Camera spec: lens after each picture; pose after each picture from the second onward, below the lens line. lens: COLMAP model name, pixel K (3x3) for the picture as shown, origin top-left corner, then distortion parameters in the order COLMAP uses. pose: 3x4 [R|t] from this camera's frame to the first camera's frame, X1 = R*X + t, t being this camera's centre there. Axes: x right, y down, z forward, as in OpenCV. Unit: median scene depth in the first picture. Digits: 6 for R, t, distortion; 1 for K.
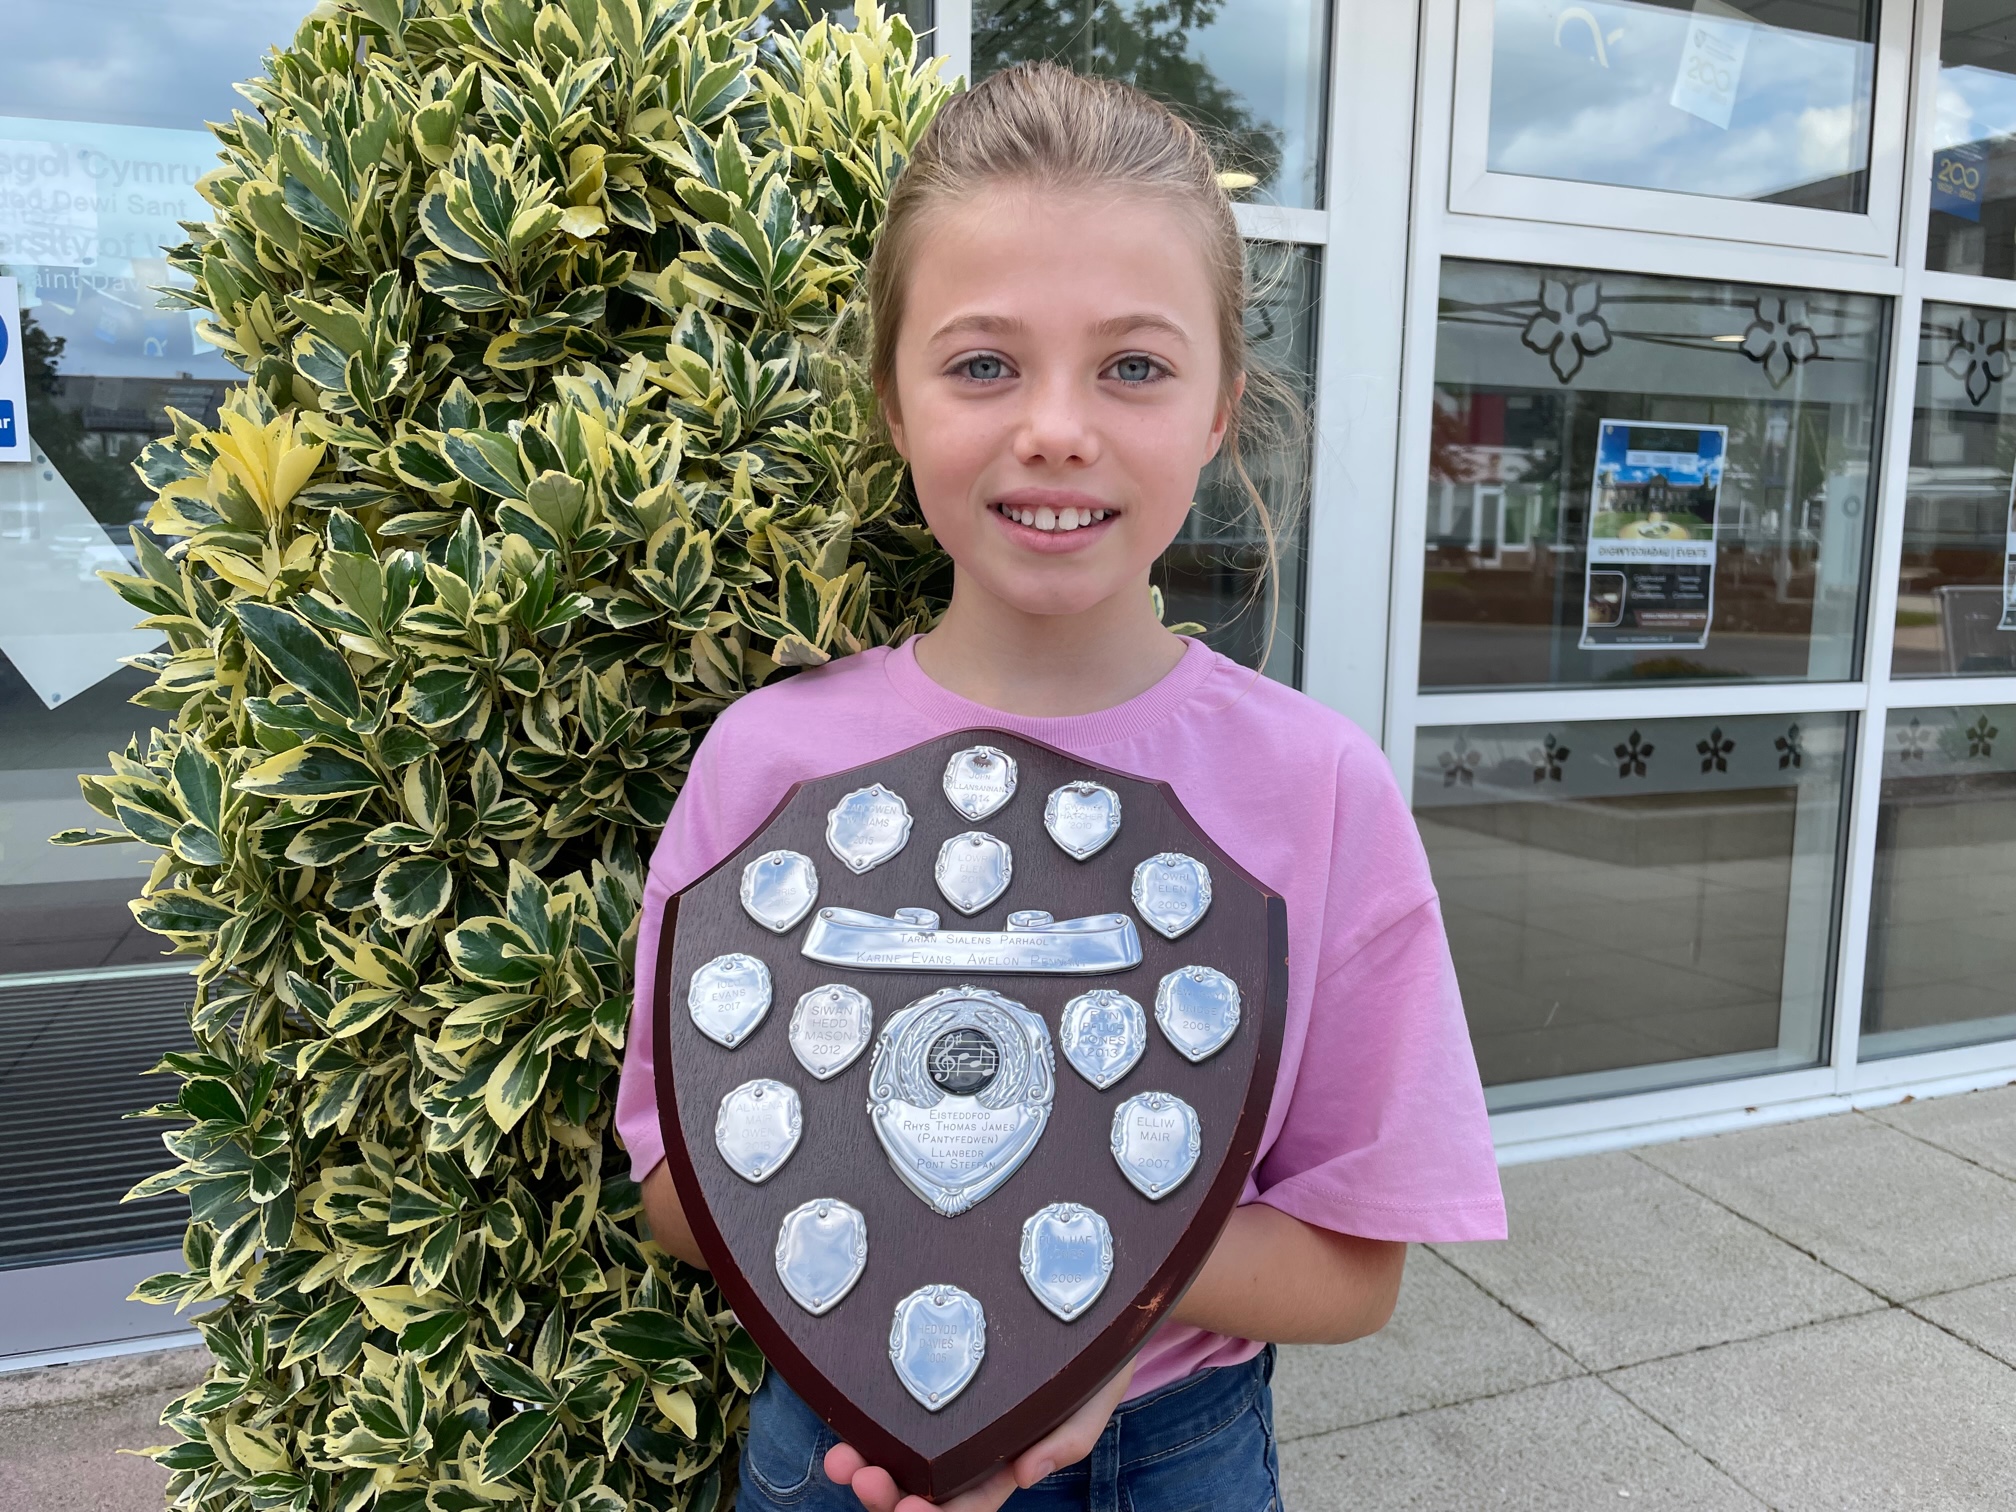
lens RADIAL K [[1521.6, 0, 1061.9], [0, 1521.6, 738.1], [0, 0, 1]] dist [0.017751, -0.041334]
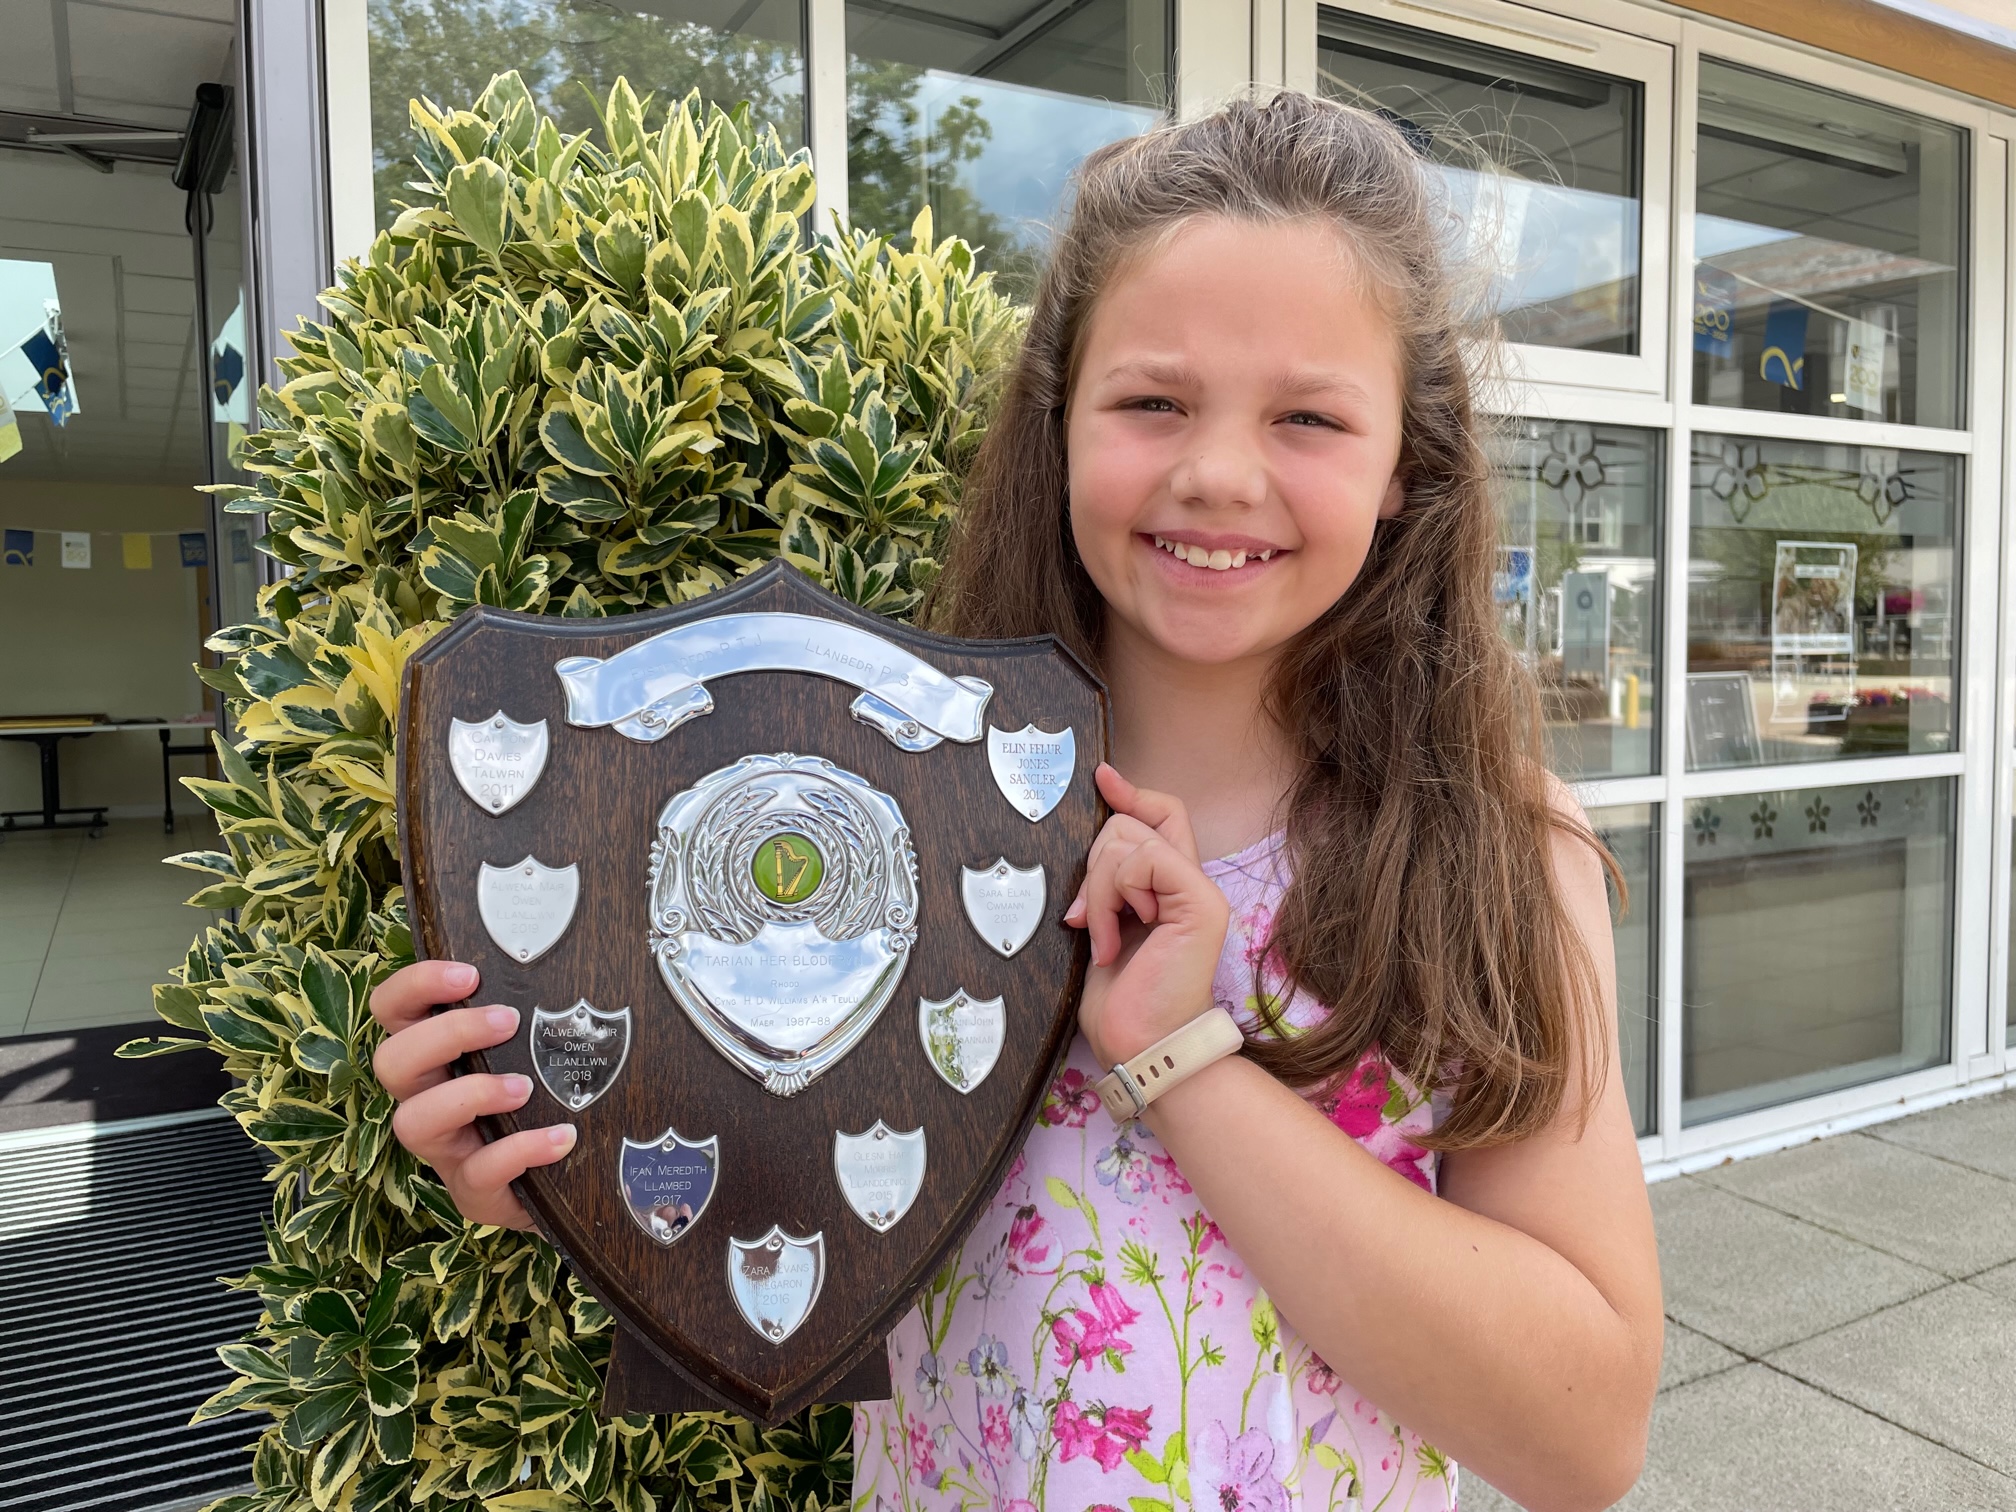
lens RADIAL K [[1521.6, 0, 1029.2], [0, 1521.6, 726.6], [0, 0, 1]] dist [0.017751, -0.041334]
pose [[0.990017, -0.033623, 0.136876, -0.227091], [0.043340, 0.996699, -0.068645, -0.052101], [-0.134116, 0.073892, 0.988207, -0.062449]]
